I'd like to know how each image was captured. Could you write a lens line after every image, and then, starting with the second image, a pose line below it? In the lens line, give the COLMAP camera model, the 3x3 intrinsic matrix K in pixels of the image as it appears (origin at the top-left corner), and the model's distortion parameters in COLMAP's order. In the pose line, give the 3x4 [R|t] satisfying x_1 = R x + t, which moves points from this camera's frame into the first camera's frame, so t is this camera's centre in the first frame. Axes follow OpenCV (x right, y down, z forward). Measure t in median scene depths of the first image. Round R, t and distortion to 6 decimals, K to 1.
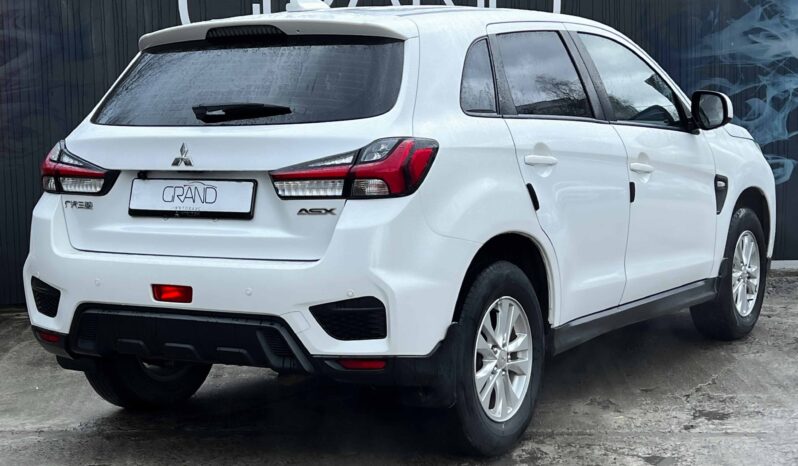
lens RADIAL K [[1461.6, 0, 399.0], [0, 1461.6, 233.0], [0, 0, 1]] dist [0.002119, -0.049009]
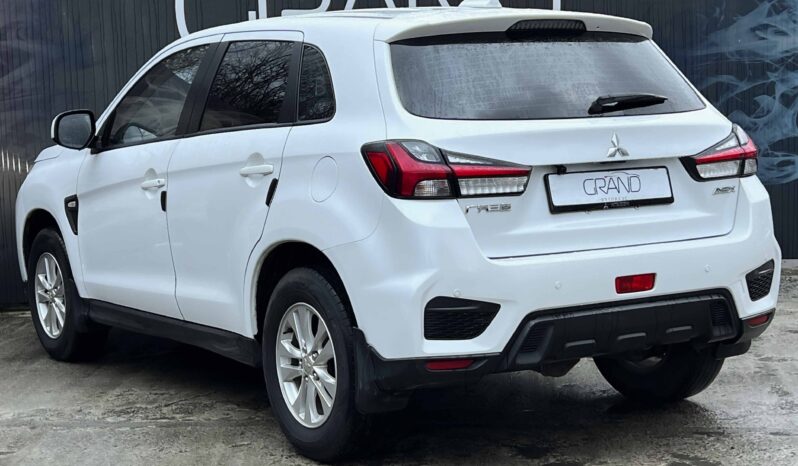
lens RADIAL K [[1461.6, 0, 399.0], [0, 1461.6, 233.0], [0, 0, 1]] dist [0.002119, -0.049009]
pose [[0.454793, -0.072087, 0.887675, -1.103079], [0.102345, 0.994346, 0.028314, -0.037291], [-0.884697, 0.077972, 0.459599, 0.676495]]
